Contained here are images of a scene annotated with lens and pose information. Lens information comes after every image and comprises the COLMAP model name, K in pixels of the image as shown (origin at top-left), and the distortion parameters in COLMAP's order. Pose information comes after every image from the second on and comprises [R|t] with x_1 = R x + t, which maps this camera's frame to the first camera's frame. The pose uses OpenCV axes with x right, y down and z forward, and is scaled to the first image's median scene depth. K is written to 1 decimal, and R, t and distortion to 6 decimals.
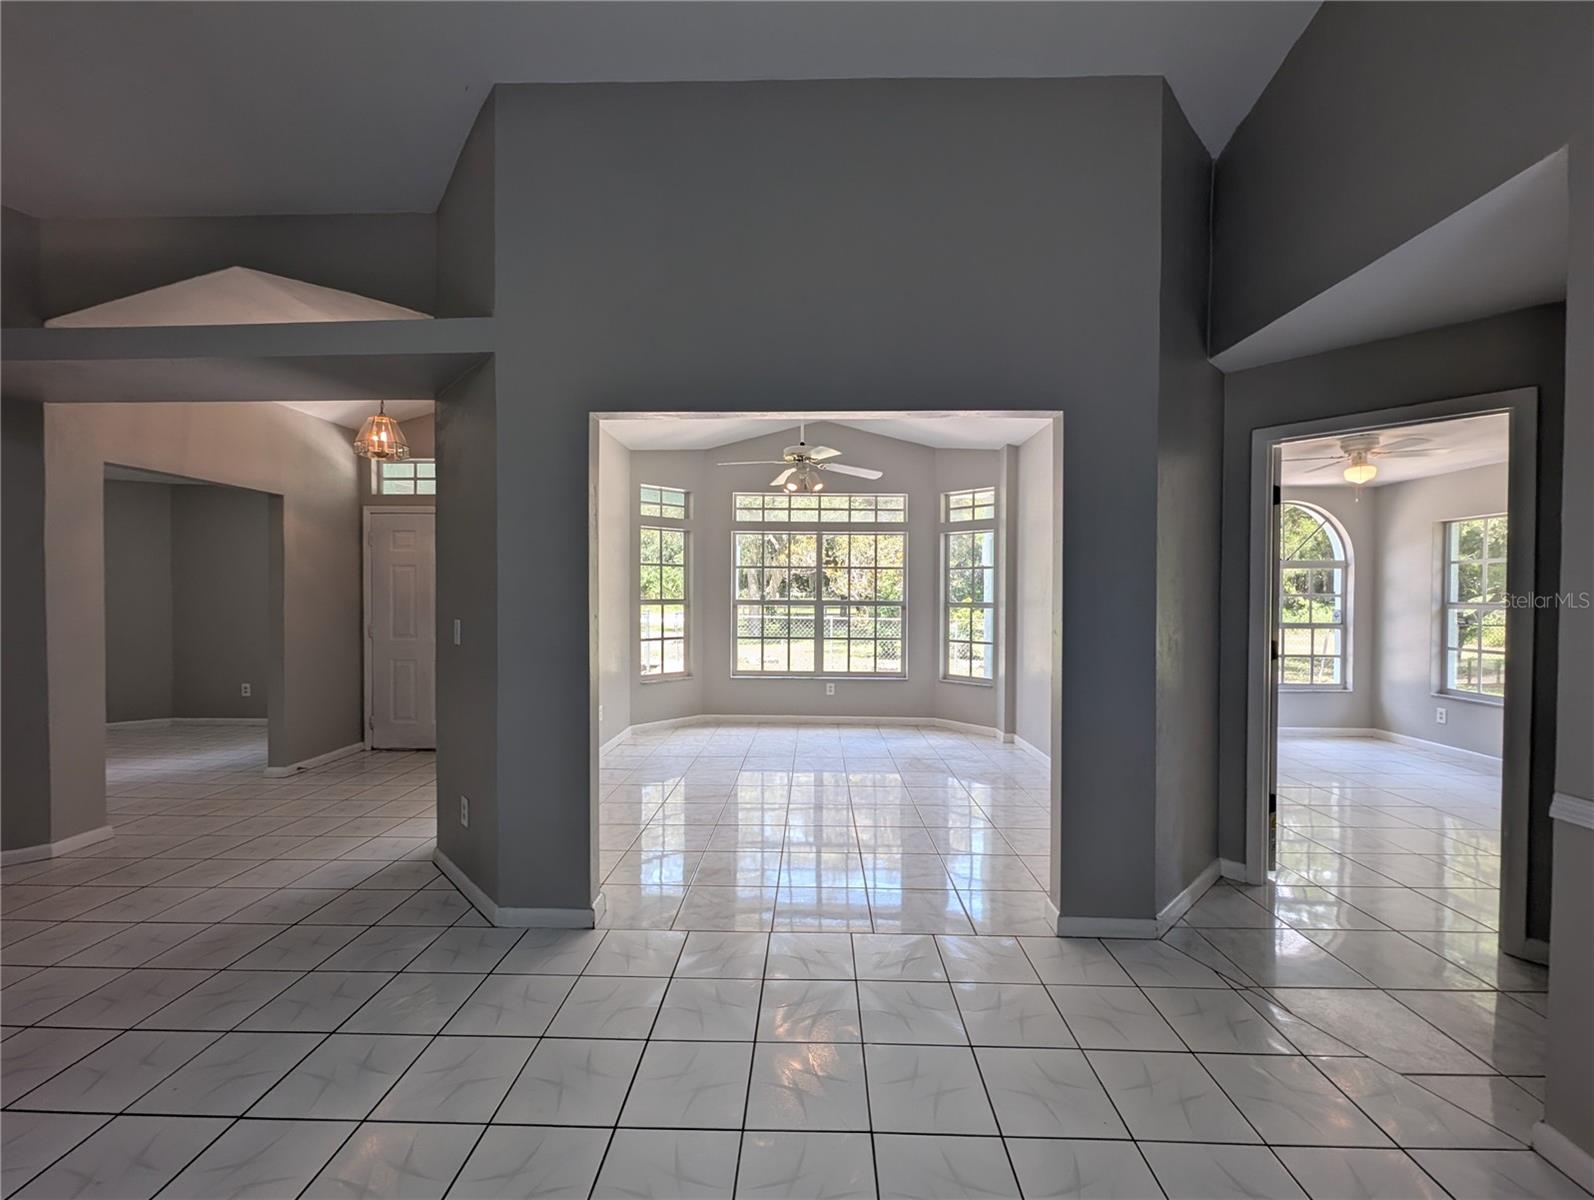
lens RADIAL K [[658.8, 0, 797.0], [0, 658.8, 600.0], [0, 0, 1]] dist [0.000448, -0.000375]
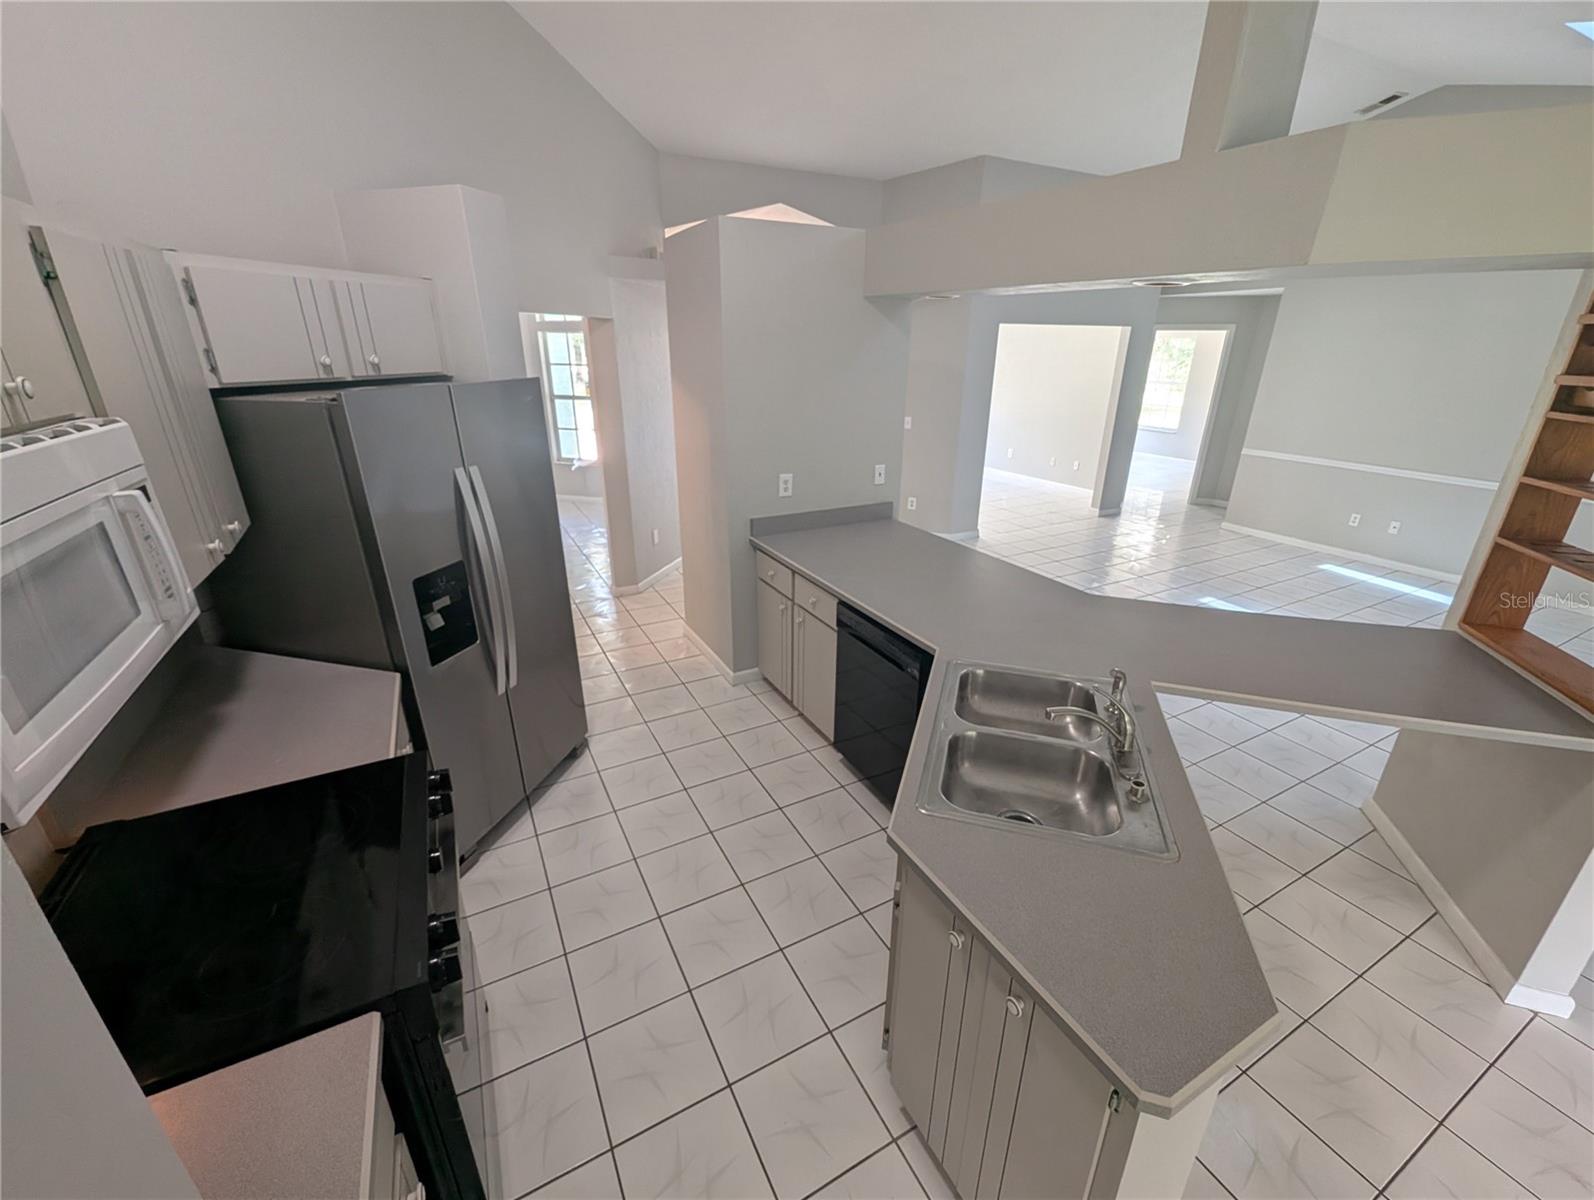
lens RADIAL K [[658.8, 0, 797.0], [0, 658.8, 600.0], [0, 0, 1]] dist [0.000448, -0.000375]
pose [[0.870673, -0.177697, 0.458641, -1.719325], [0.000998, 0.933096, 0.359626, -0.166996], [-0.491860, -0.312659, 0.812599, -0.672436]]
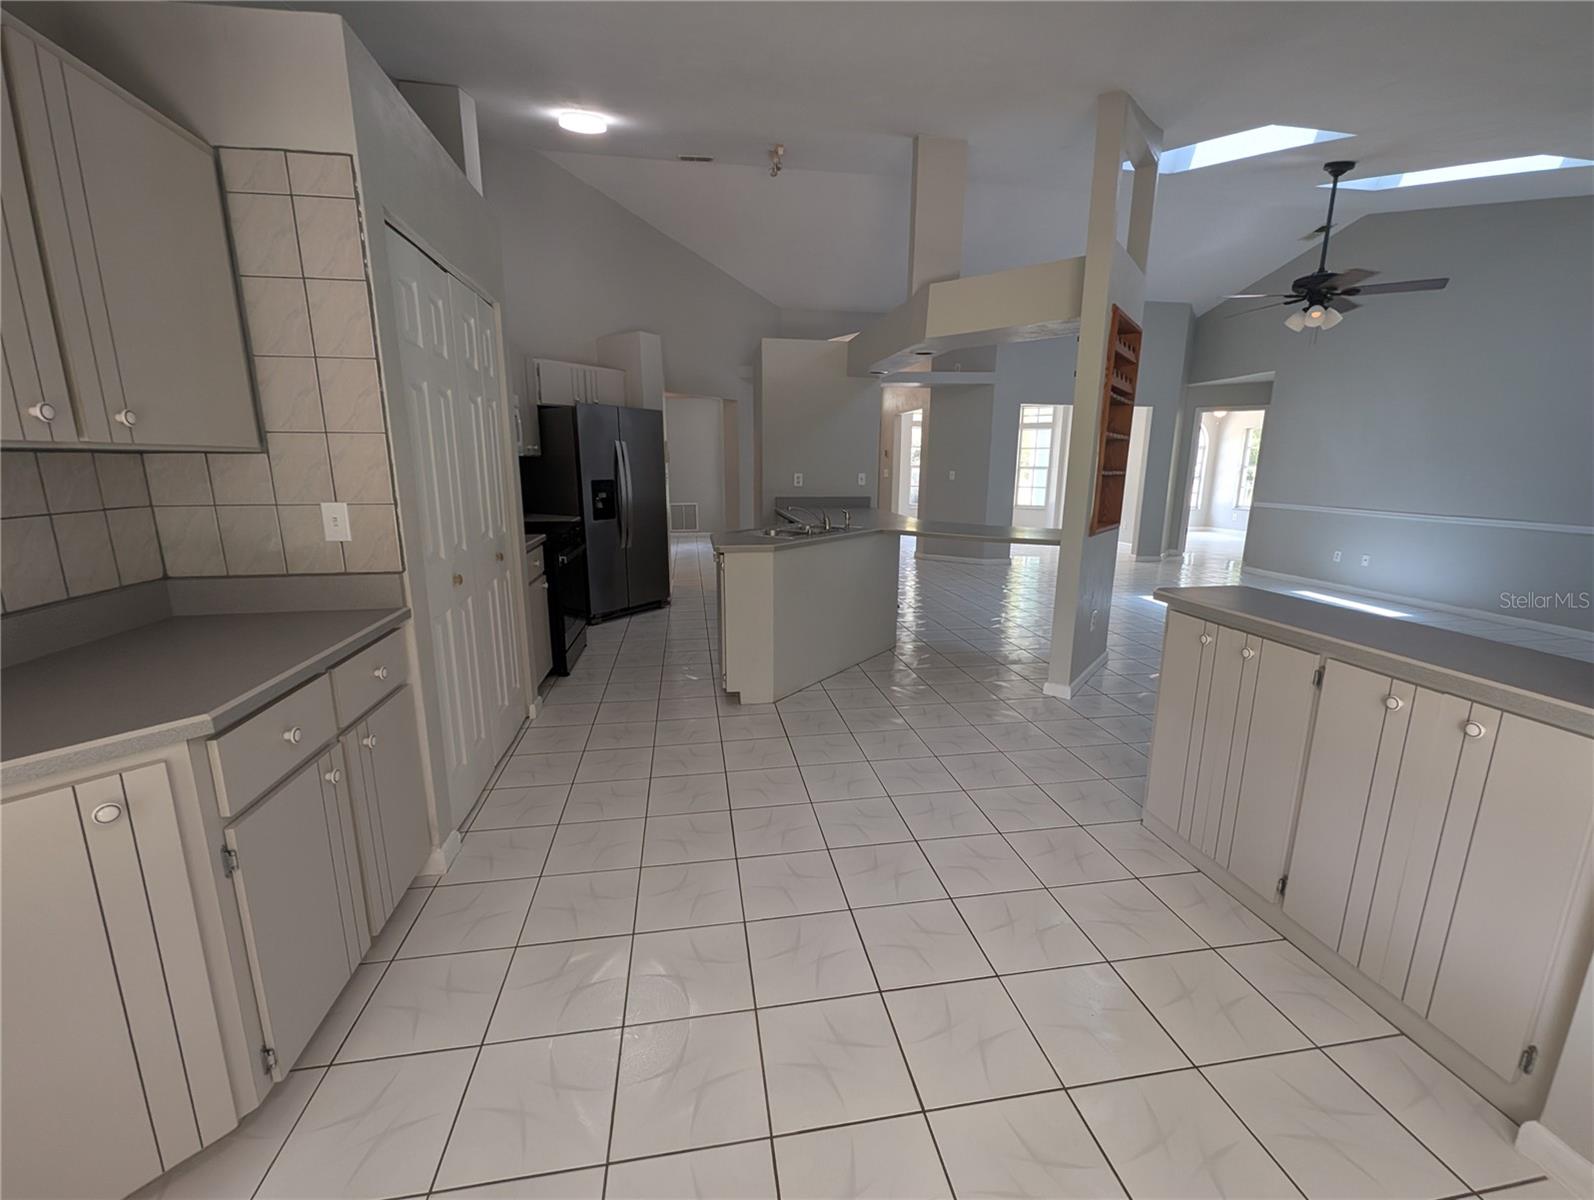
lens RADIAL K [[658.8, 0, 797.0], [0, 658.8, 600.0], [0, 0, 1]] dist [0.000448, -0.000375]
pose [[0.982220, -0.035997, 0.184253, -1.568283], [-0.001427, 0.979986, 0.199062, 0.008386], [-0.187731, -0.195785, 0.962510, -1.608465]]
